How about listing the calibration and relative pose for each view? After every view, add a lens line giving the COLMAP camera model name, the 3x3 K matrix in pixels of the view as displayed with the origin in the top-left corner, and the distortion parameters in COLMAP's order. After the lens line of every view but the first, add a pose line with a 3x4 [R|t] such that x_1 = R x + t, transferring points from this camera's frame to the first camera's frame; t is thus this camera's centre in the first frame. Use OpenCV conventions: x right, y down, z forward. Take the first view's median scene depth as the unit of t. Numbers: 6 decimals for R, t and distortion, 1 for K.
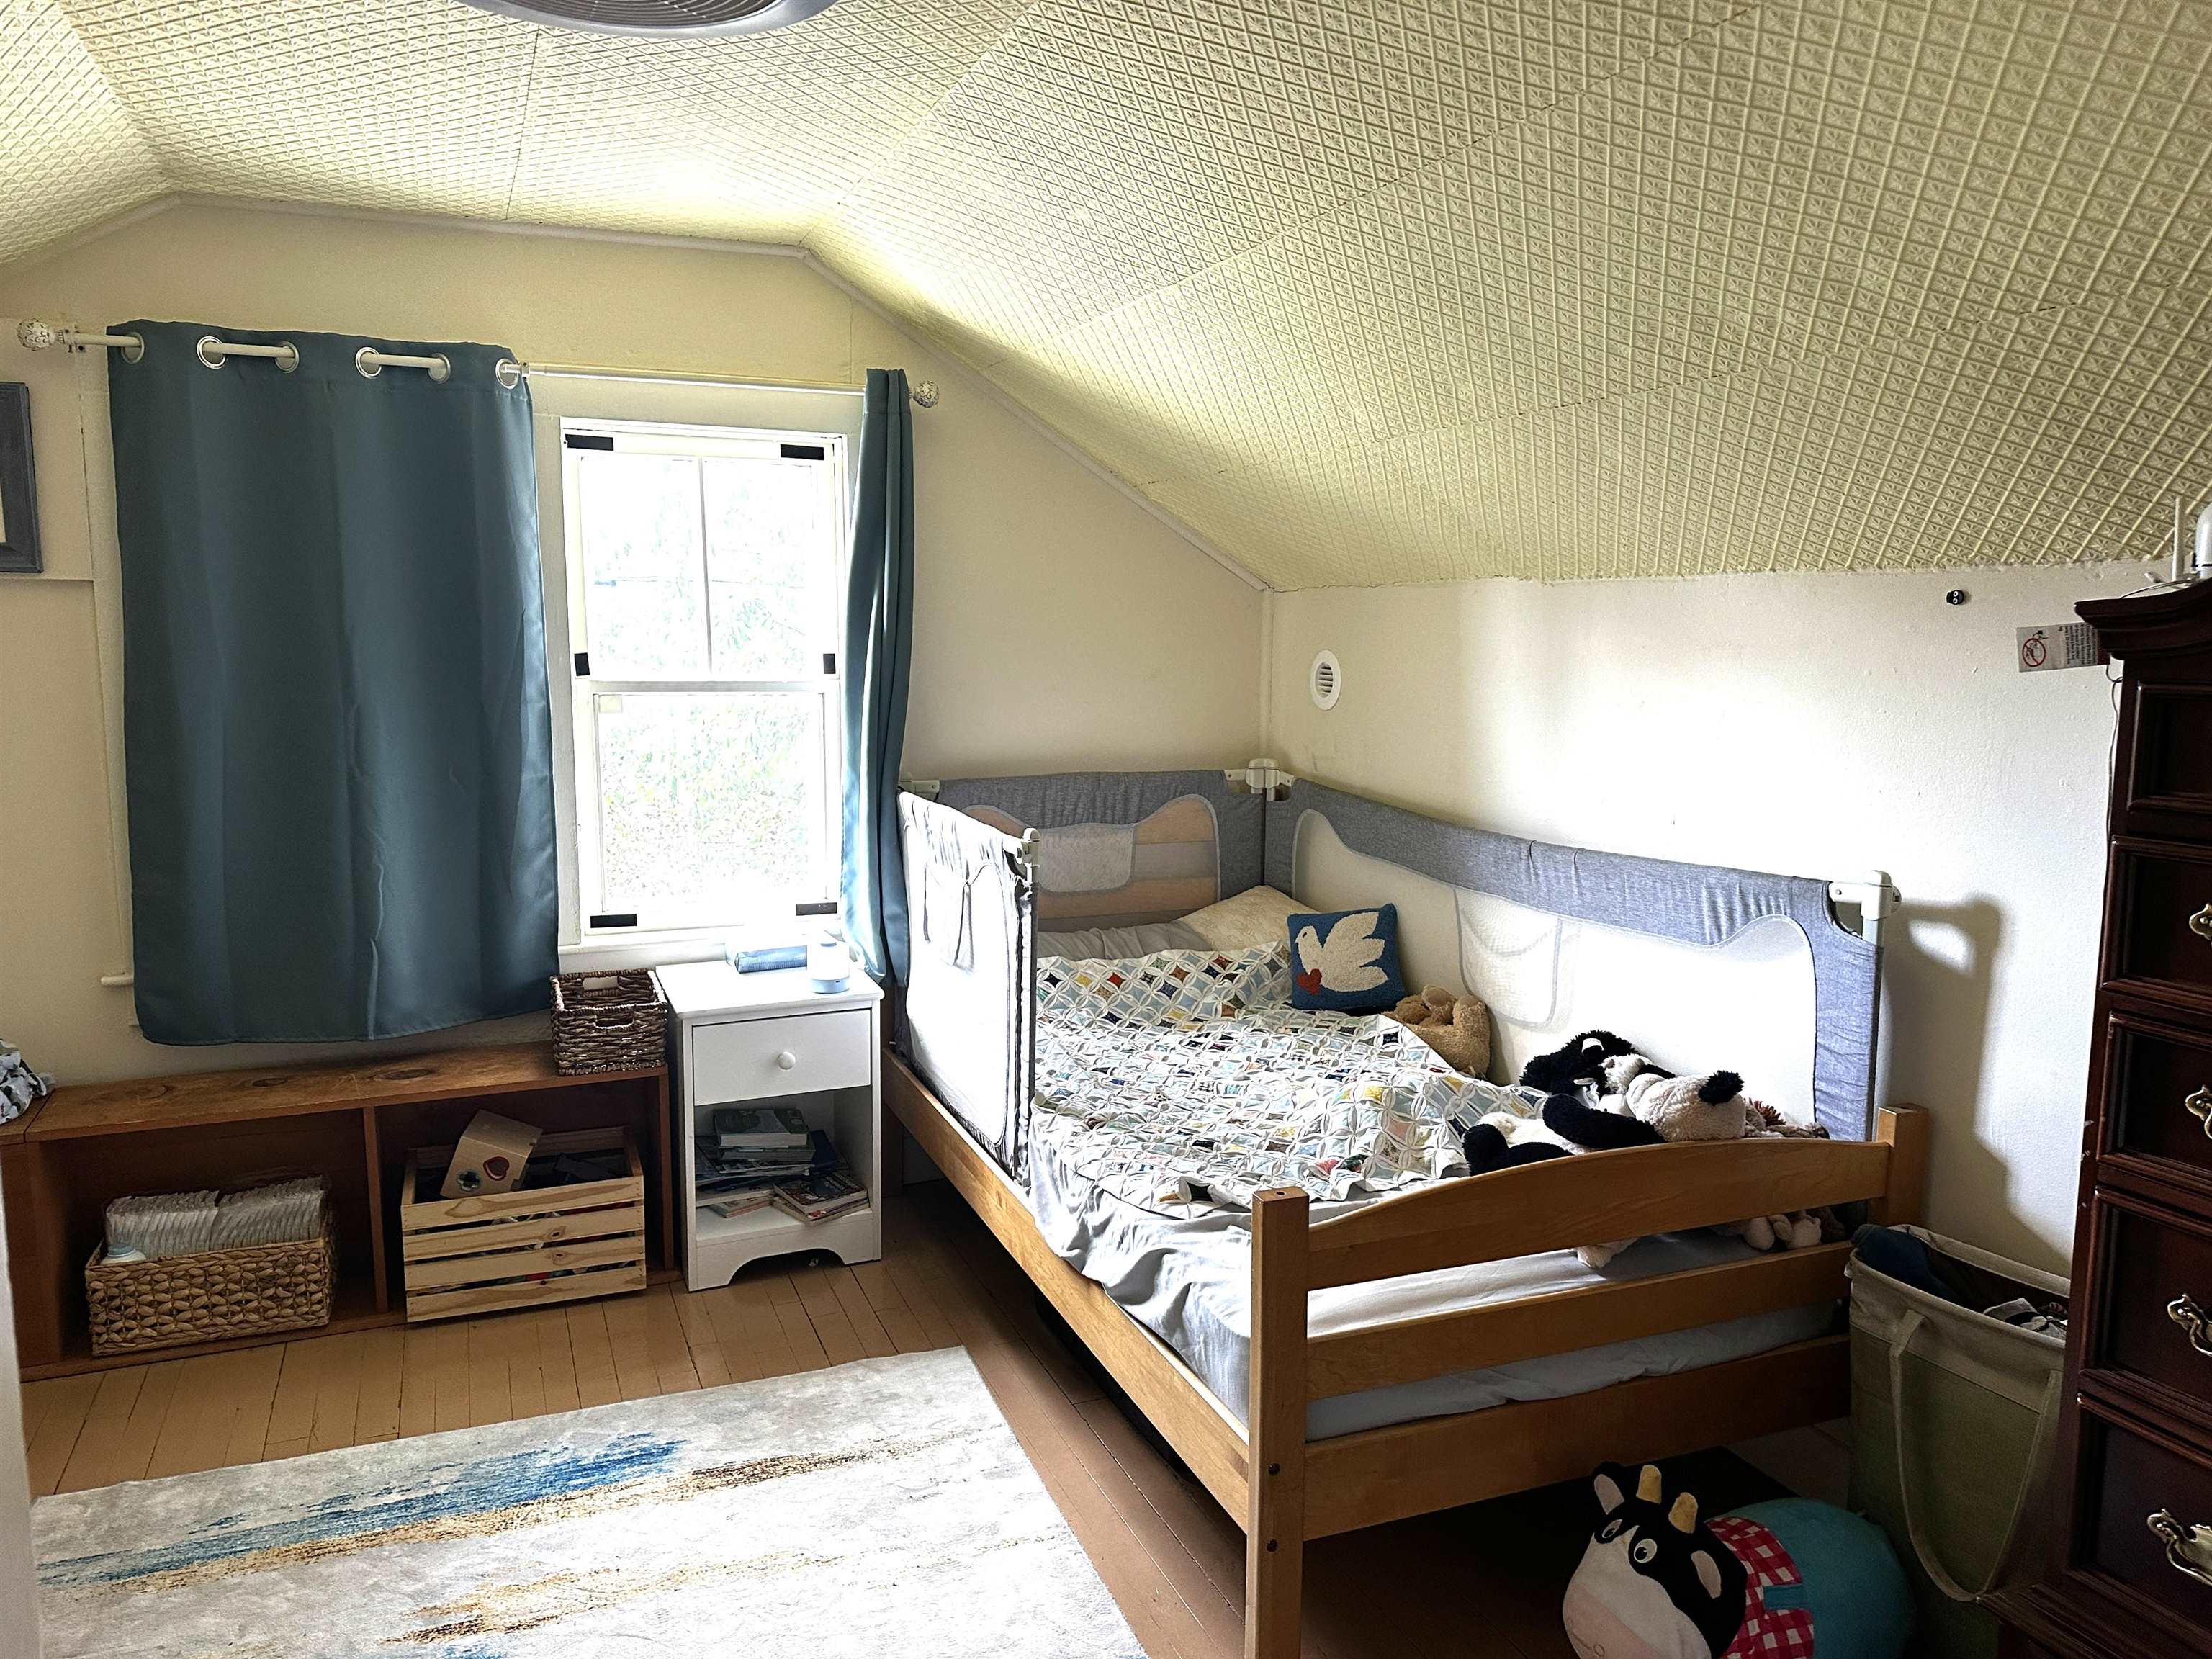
lens RADIAL K [[1570.2, 0, 1107.1], [0, 1570.2, 821.9], [0, 0, 1]] dist [0.033103, -0.007438]
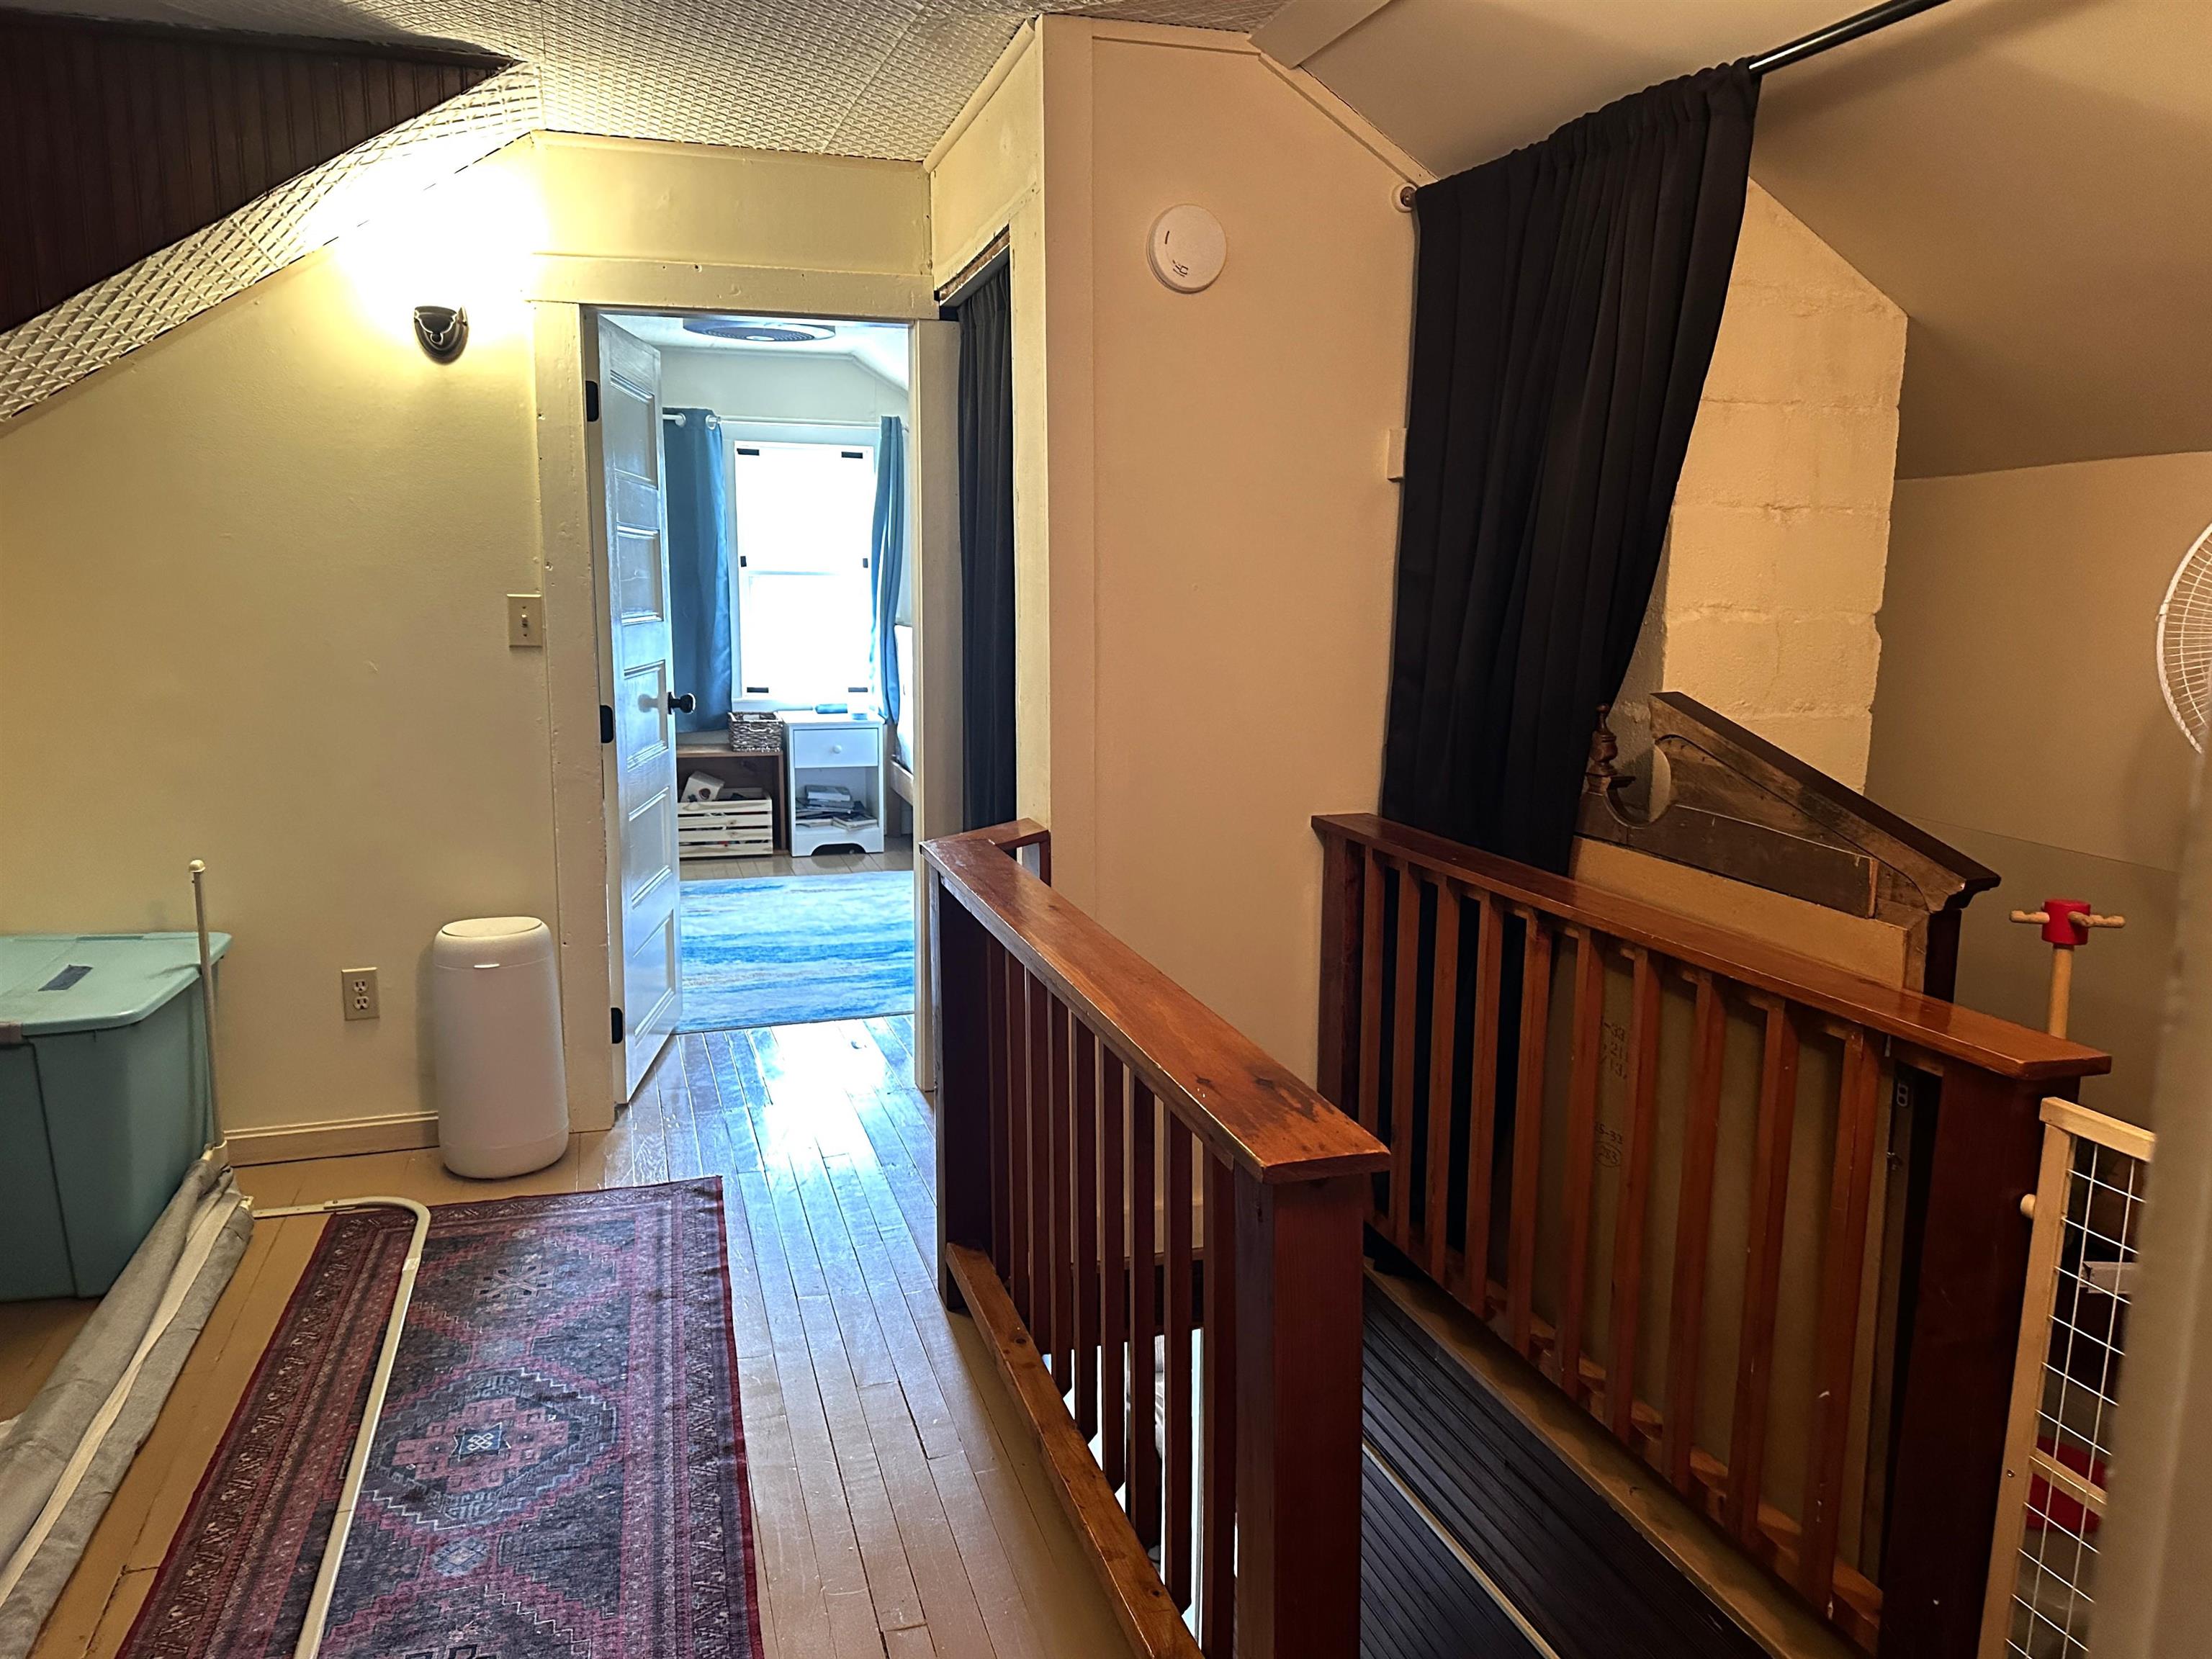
lens RADIAL K [[1570.2, 0, 1106.3], [0, 1570.2, 836.1], [0, 0, 1]] dist [0.033103, -0.007438]
pose [[0.996932, 0.021540, -0.075247, 0.305137], [-0.017876, 0.998637, 0.049034, 0.150985], [0.076201, -0.047539, 0.995959, -1.041102]]
